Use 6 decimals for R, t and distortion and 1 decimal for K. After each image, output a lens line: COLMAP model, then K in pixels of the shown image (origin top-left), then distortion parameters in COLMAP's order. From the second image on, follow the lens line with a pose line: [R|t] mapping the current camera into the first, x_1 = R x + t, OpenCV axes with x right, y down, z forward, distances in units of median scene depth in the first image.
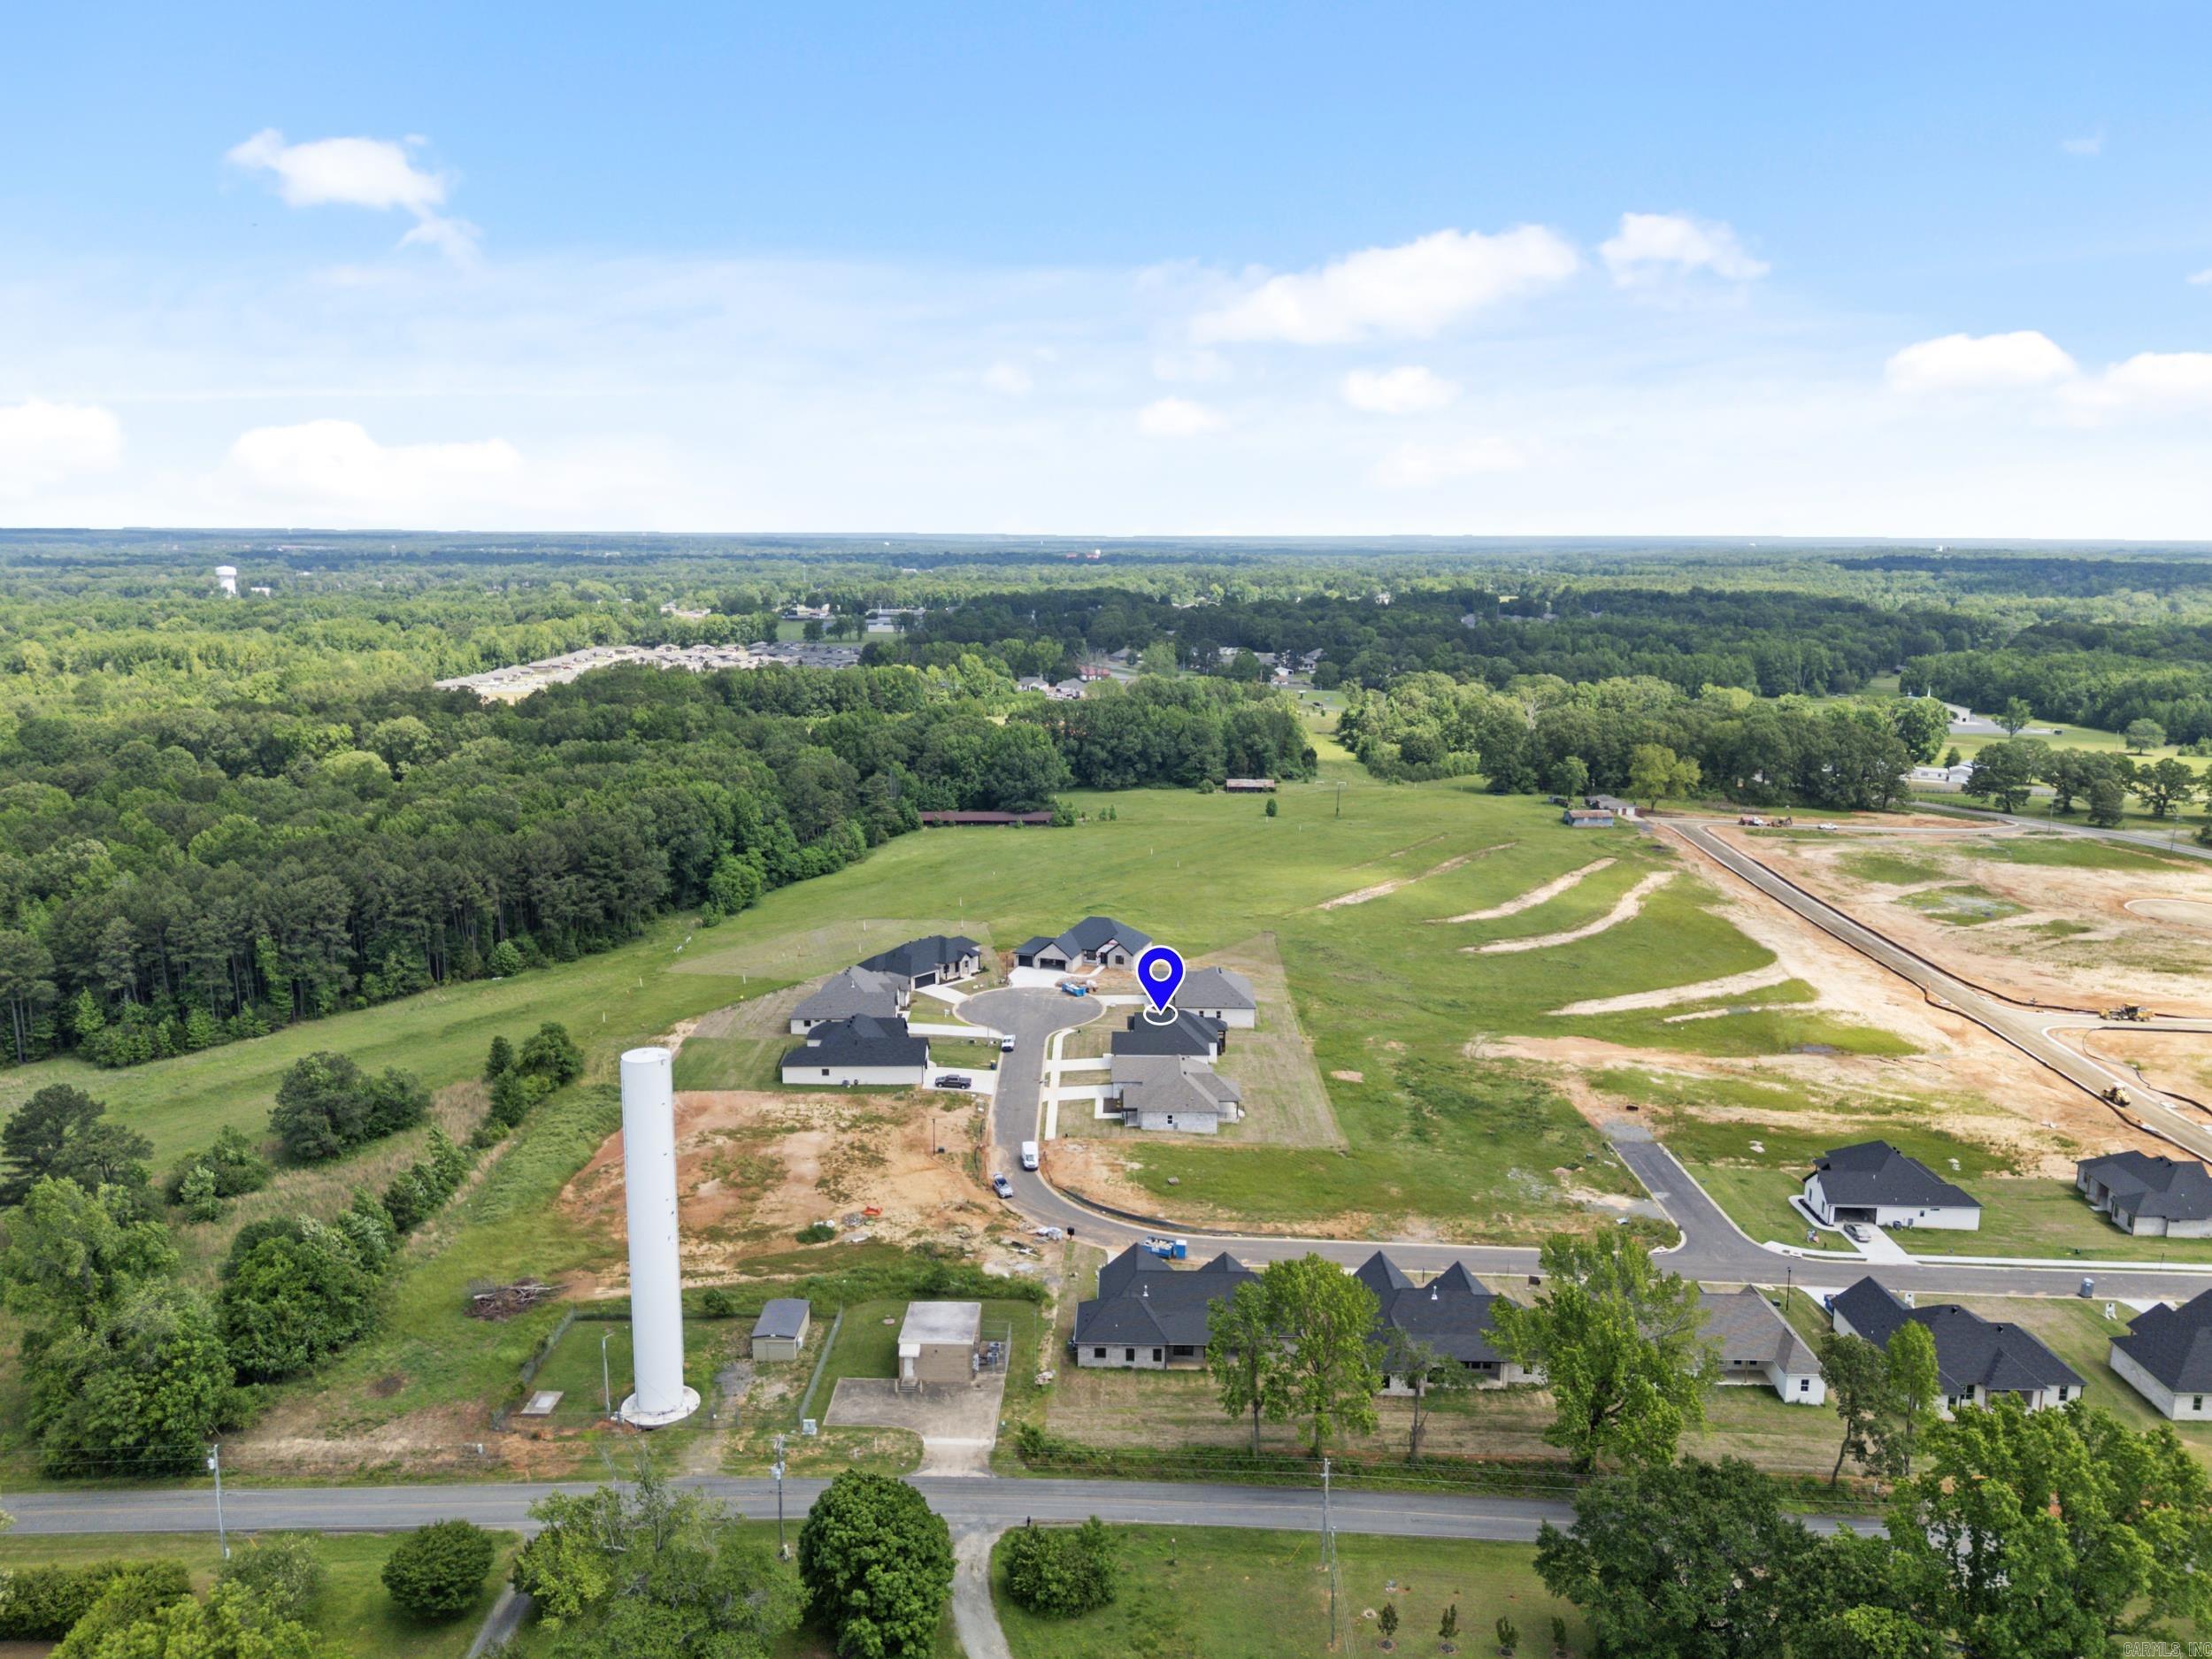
lens RADIAL K [[1656.8, 0, 1068.5], [0, 1656.8, 824.9], [0, 0, 1]] dist [0.046490, -0.007958]
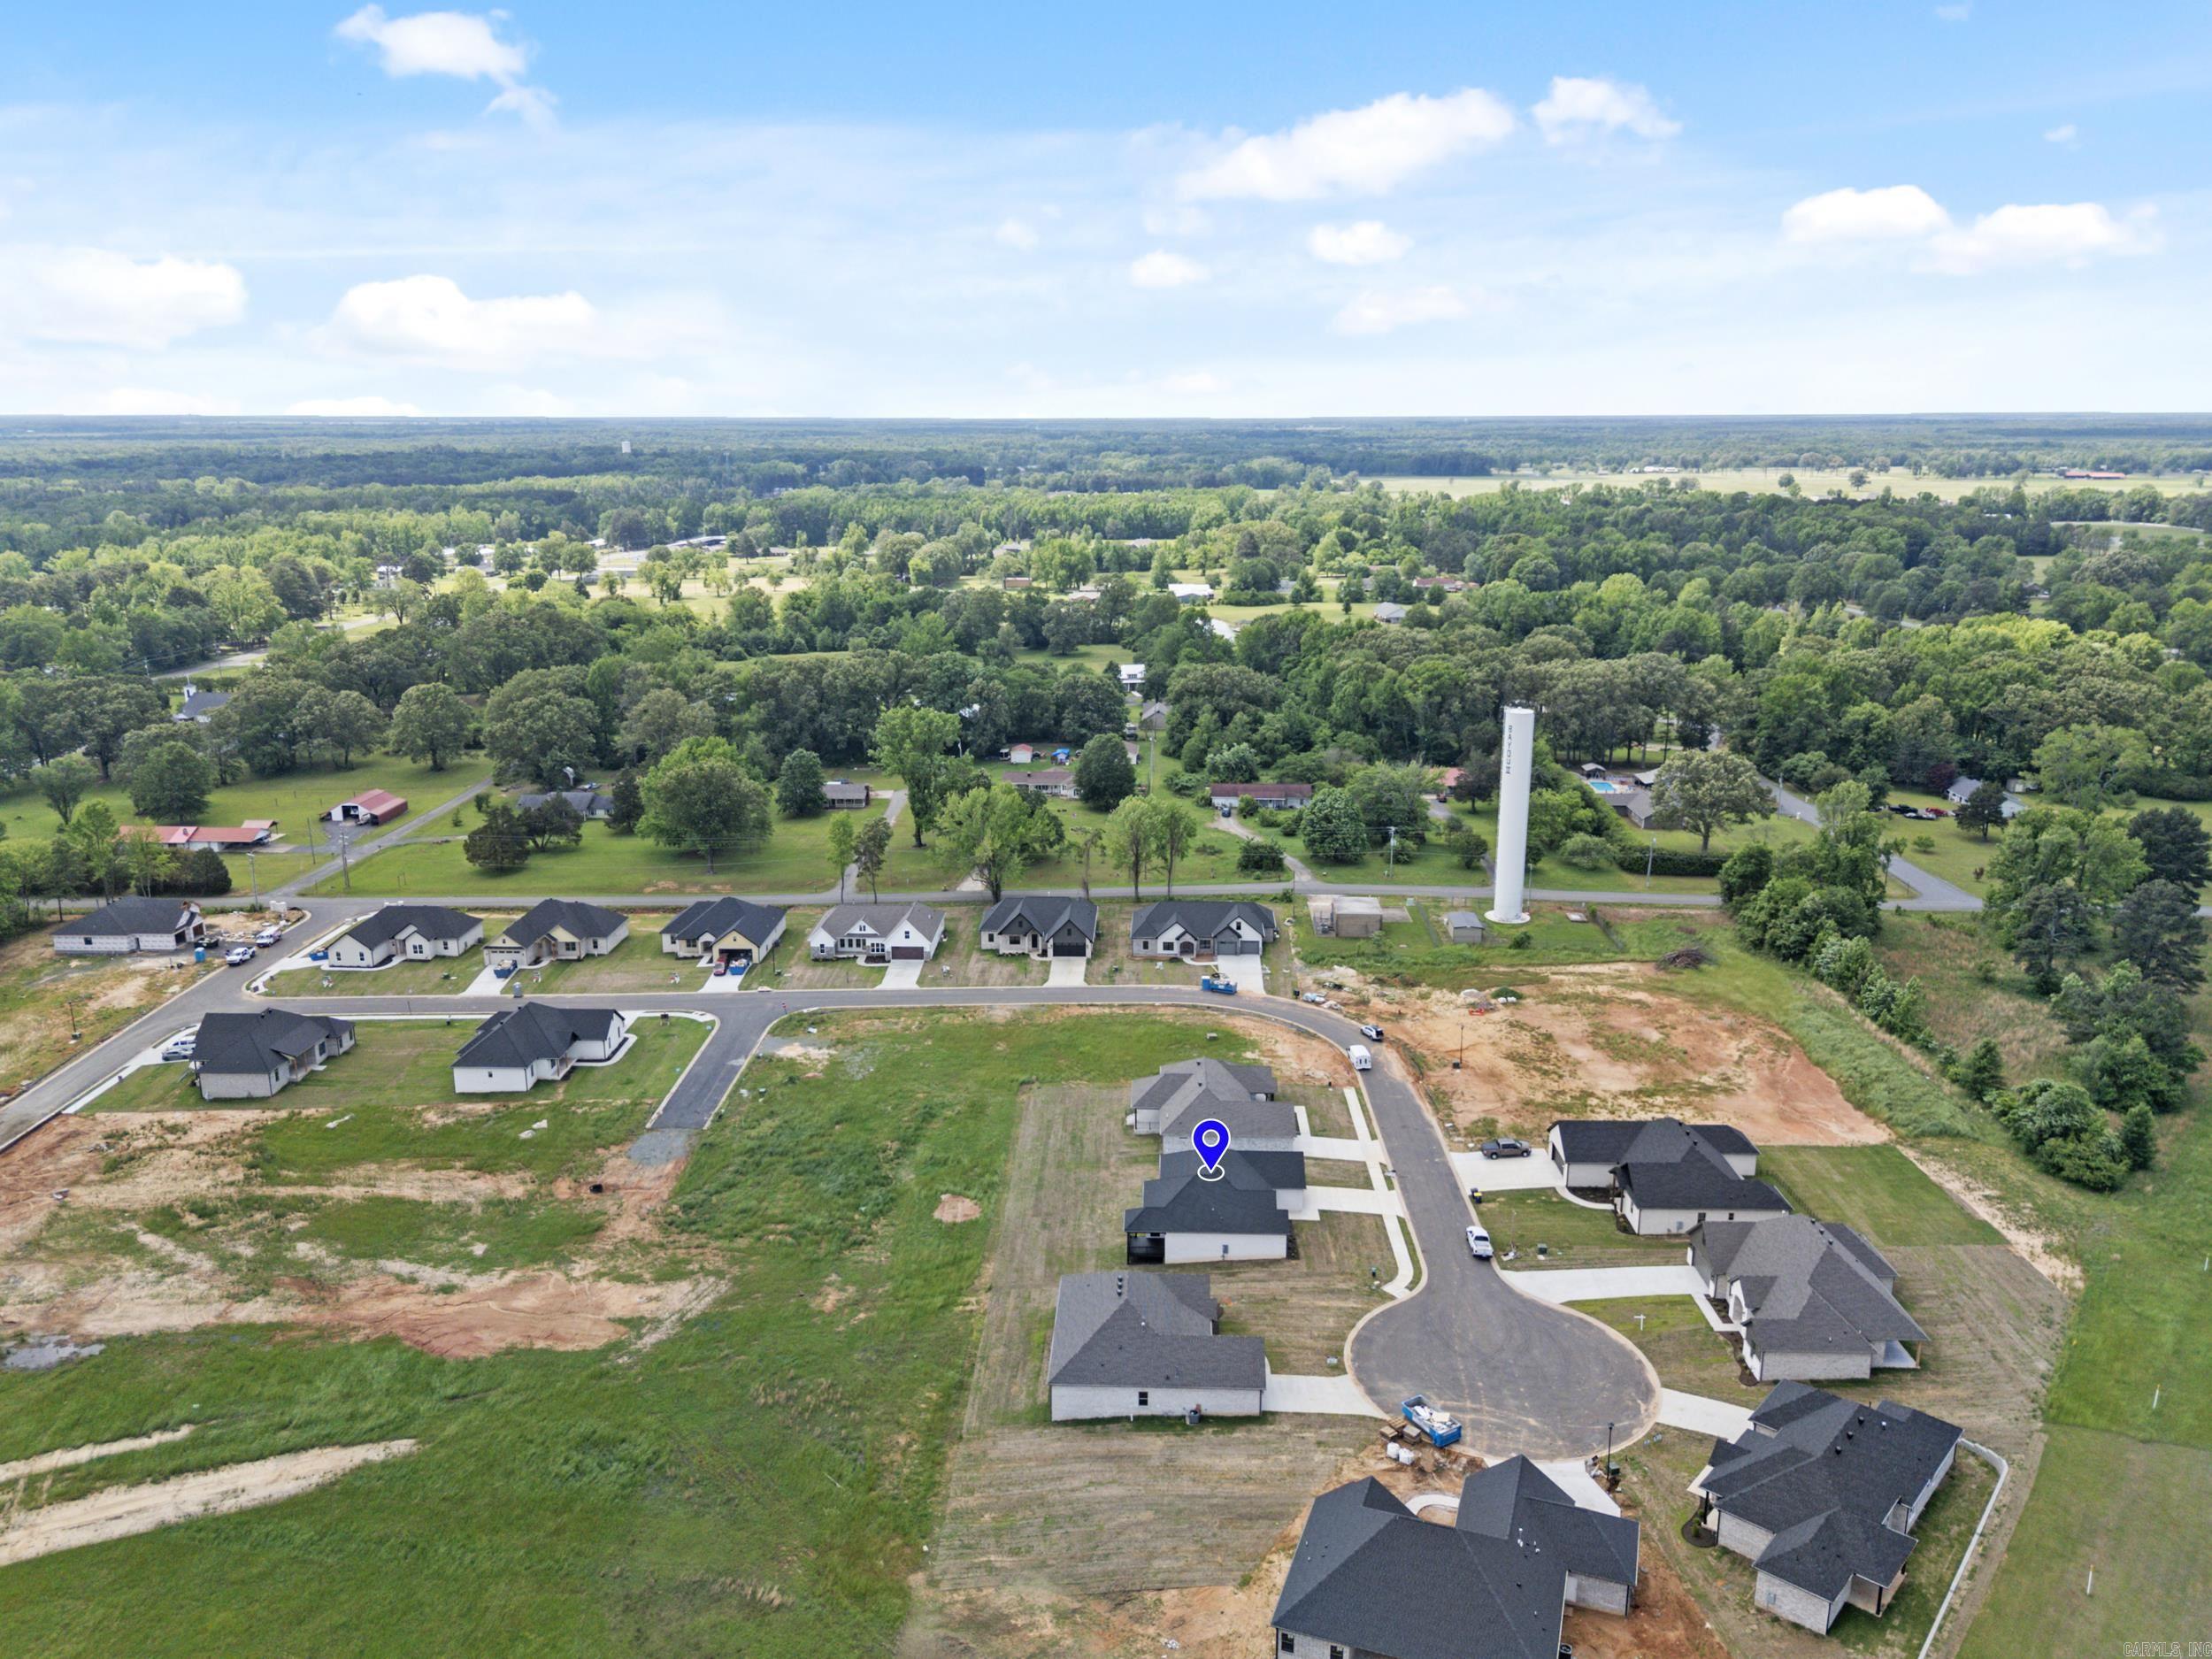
lens RADIAL K [[1656.8, 0, 1068.5], [0, 1656.8, 824.9], [0, 0, 1]] dist [0.046490, -0.007958]
pose [[-0.999758, -0.007847, 0.020562, 0.116717], [0.001229, 0.912917, 0.408143, -0.293030], [-0.021975, 0.408069, -0.912687, 1.665412]]
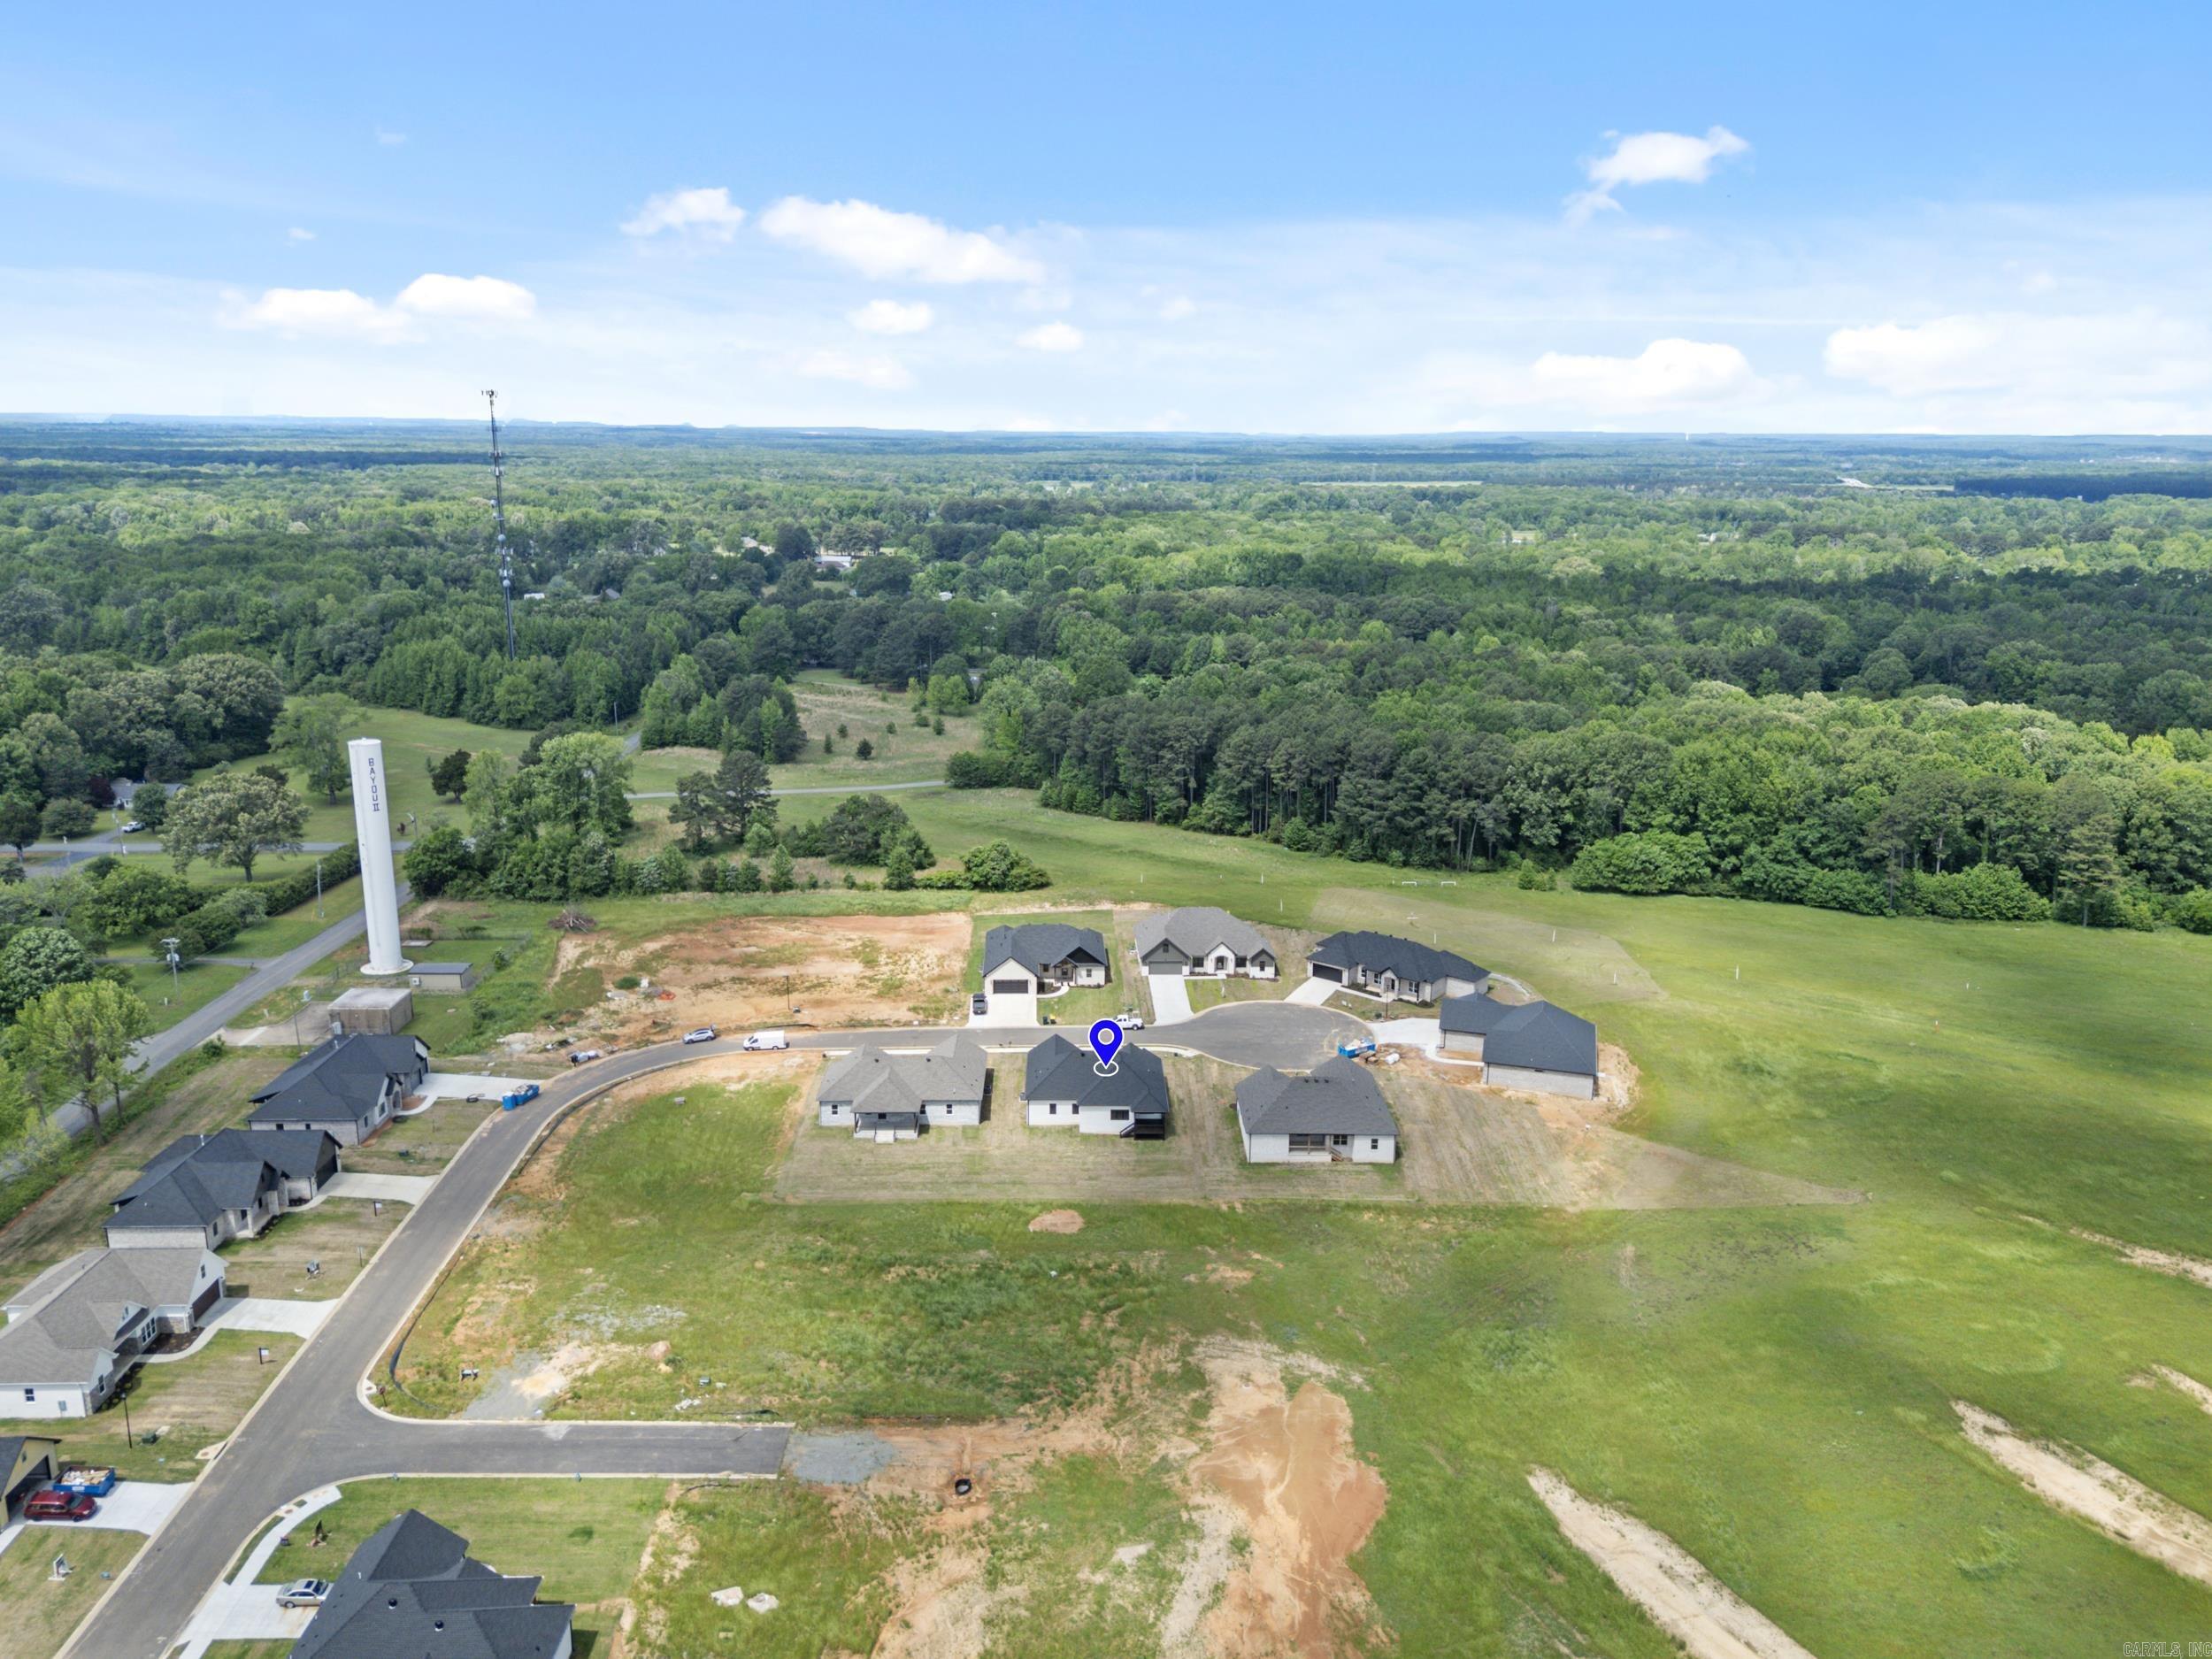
lens RADIAL K [[1573.0, 0, 1127.7], [0, 1573.0, 918.6], [0, 0, 1]] dist [0.047966, -0.000479]
pose [[0.052050, 0.294601, -0.954202, 0.811800], [-0.182895, 0.942148, 0.280903, -0.169632], [0.981754, 0.159898, 0.102920, 1.002769]]
